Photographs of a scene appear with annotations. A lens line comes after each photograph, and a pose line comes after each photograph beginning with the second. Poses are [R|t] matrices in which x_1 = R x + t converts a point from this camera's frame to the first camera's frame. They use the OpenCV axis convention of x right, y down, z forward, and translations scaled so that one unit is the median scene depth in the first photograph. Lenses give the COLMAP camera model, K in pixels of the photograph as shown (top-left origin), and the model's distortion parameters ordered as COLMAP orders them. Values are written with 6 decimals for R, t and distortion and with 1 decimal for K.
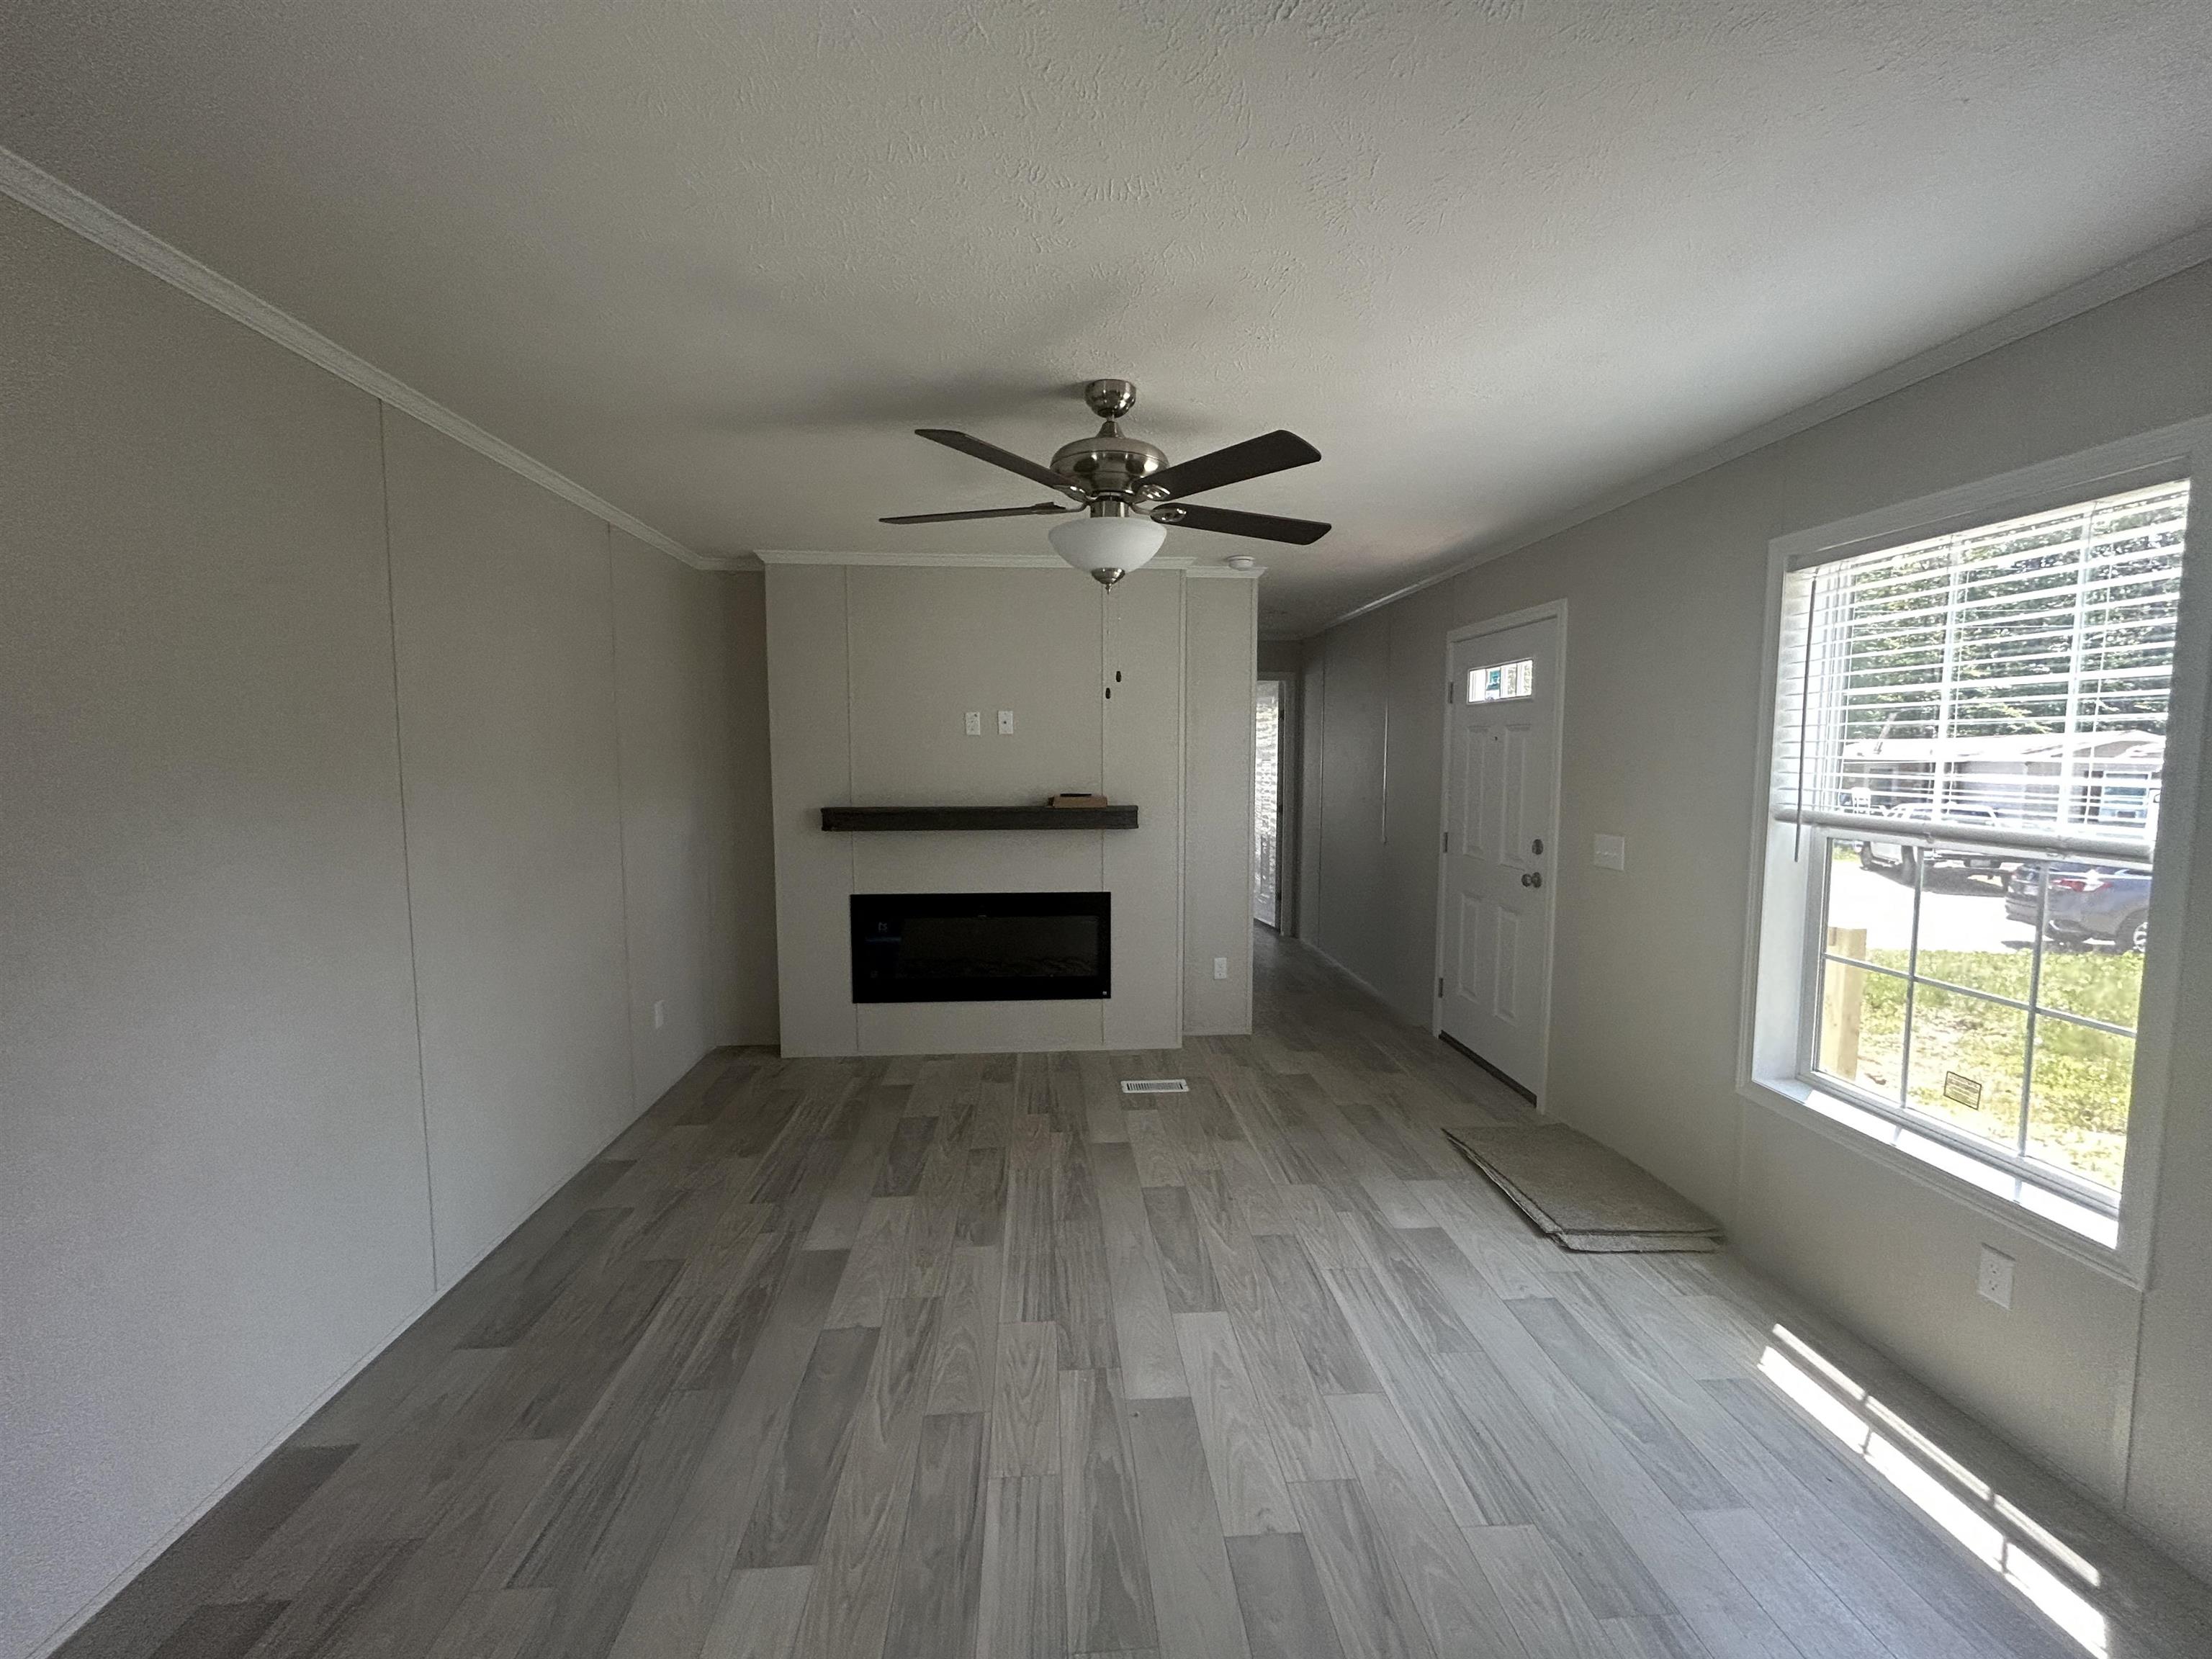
lens RADIAL K [[896.5, 0, 1099.3], [0, 896.5, 825.7], [0, 0, 1]] dist [-0.000566, 0.000455]
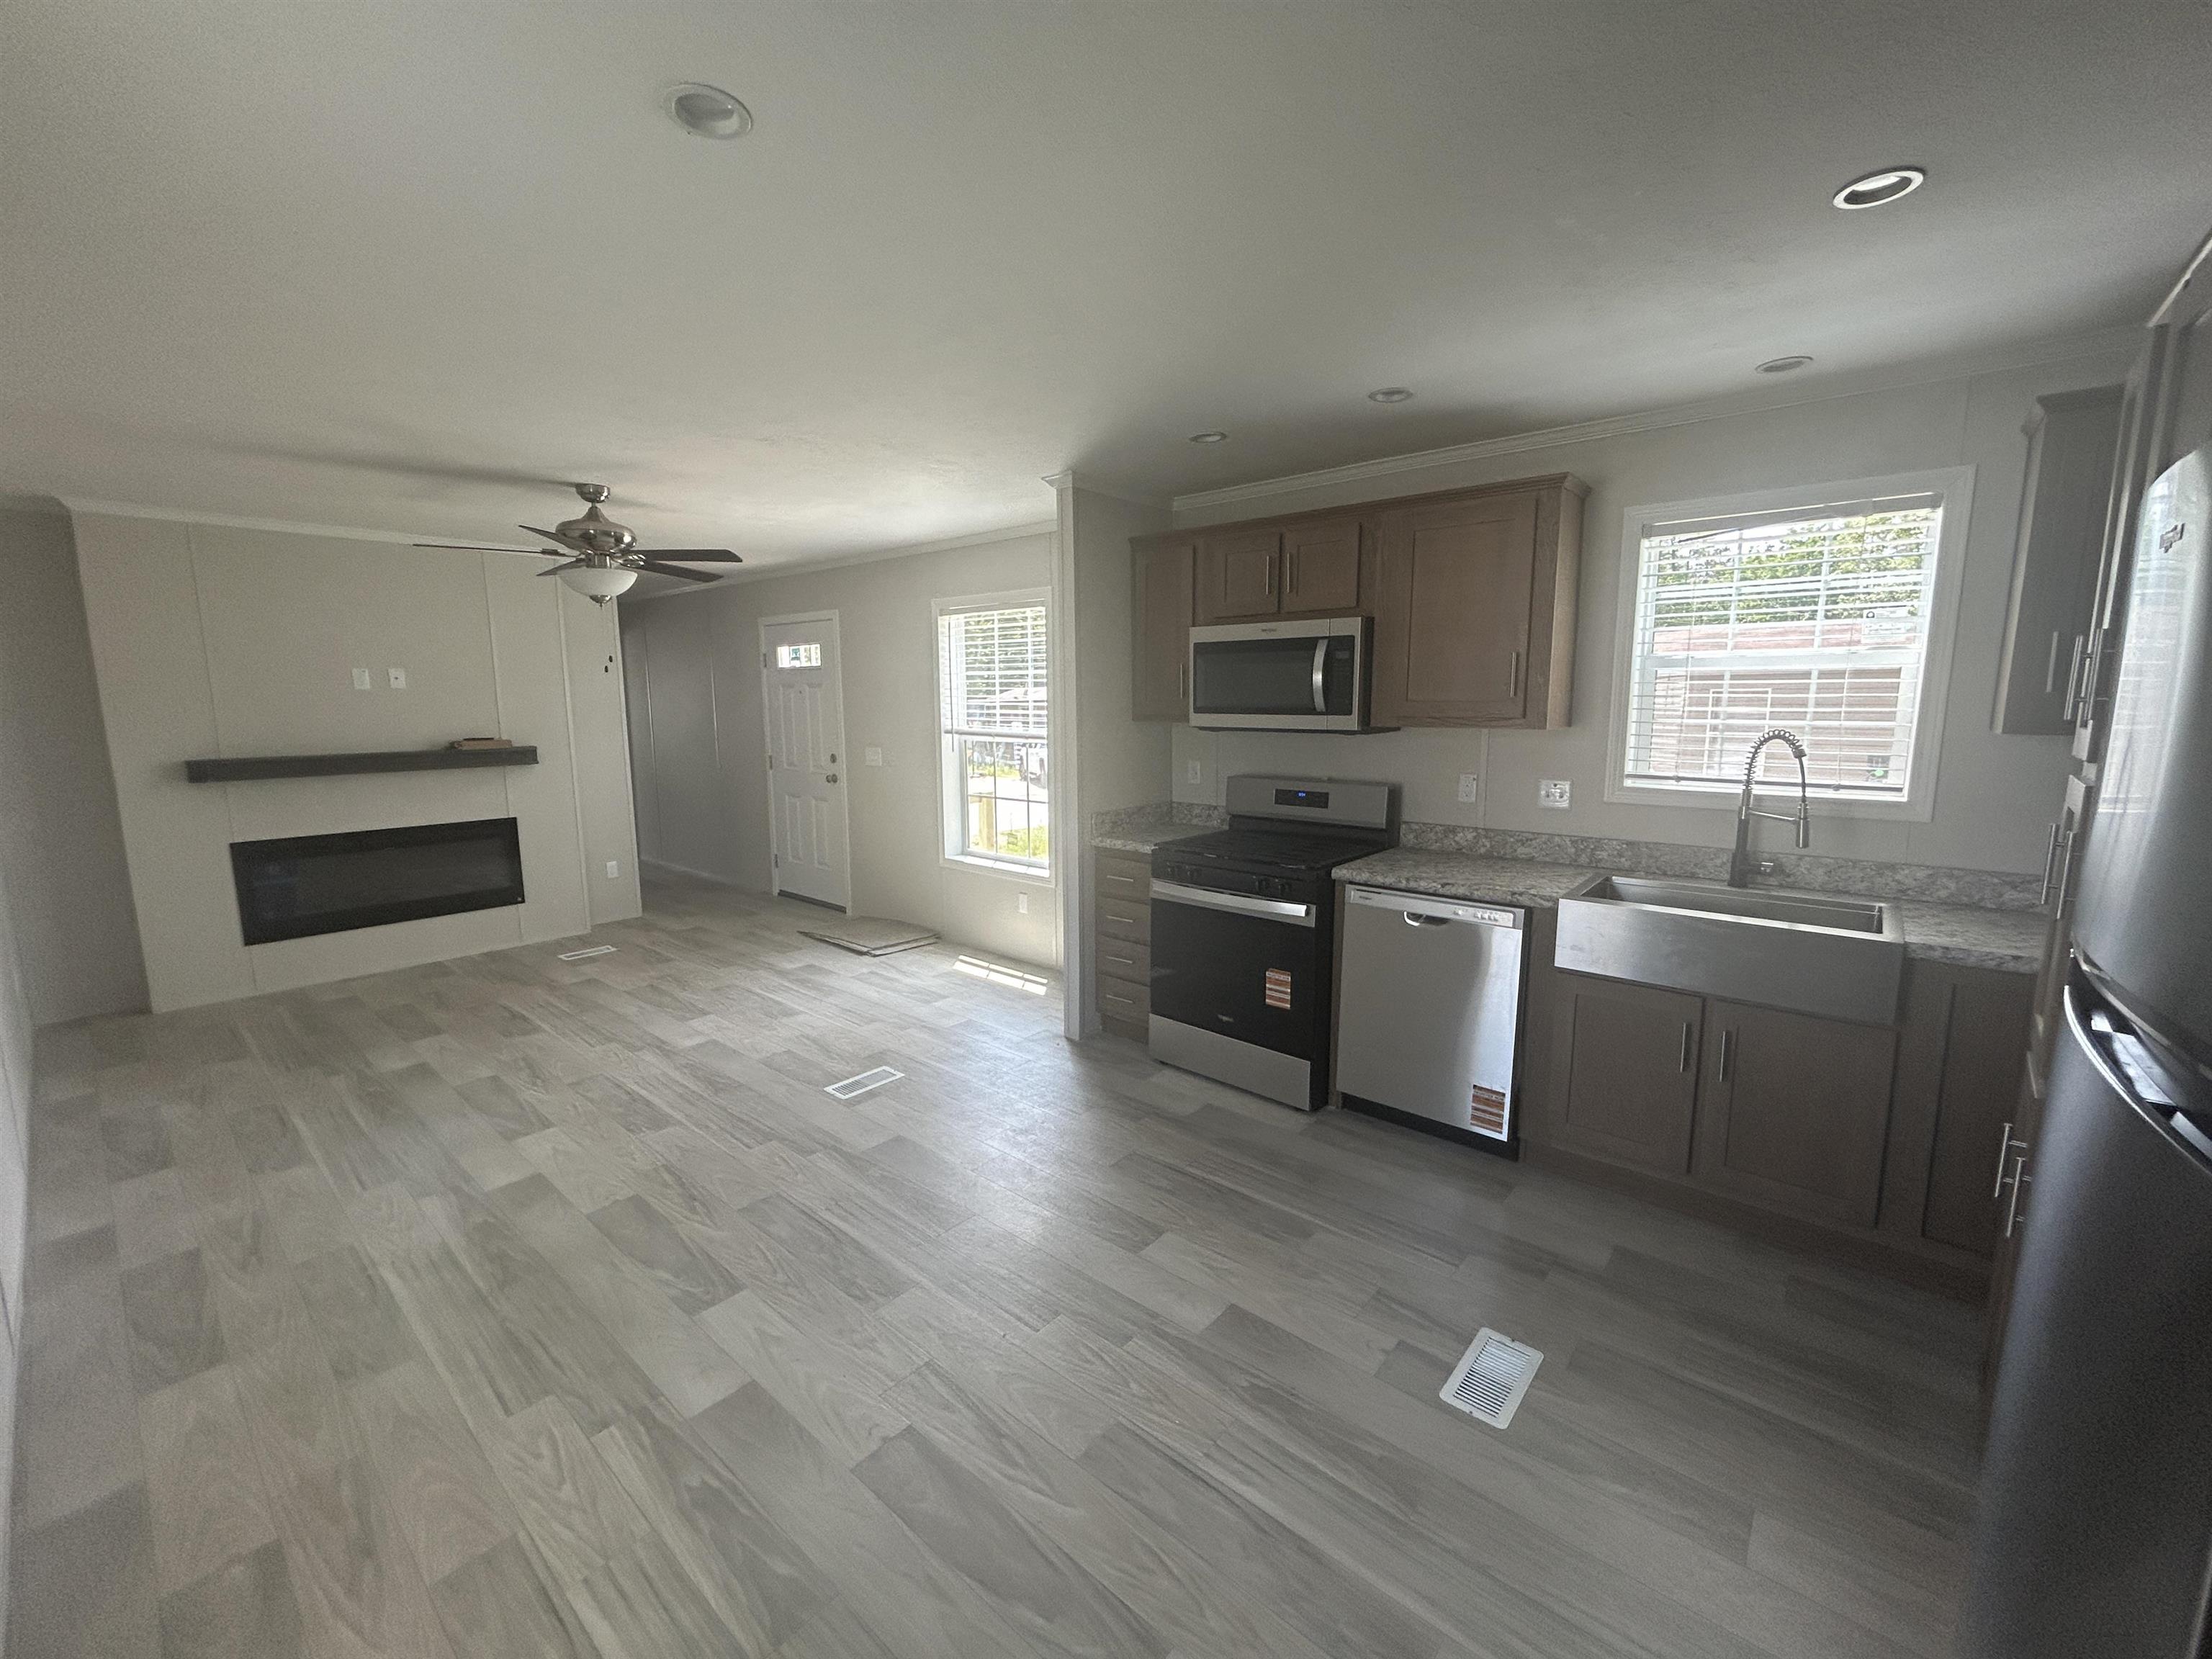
lens RADIAL K [[896.5, 0, 1099.3], [0, 896.5, 825.7], [0, 0, 1]] dist [-0.000566, 0.000455]
pose [[0.705197, -0.106110, 0.701027, -0.378828], [0.063888, 0.994225, 0.086223, 0.039972], [-0.706128, -0.016017, 0.707904, -0.584079]]
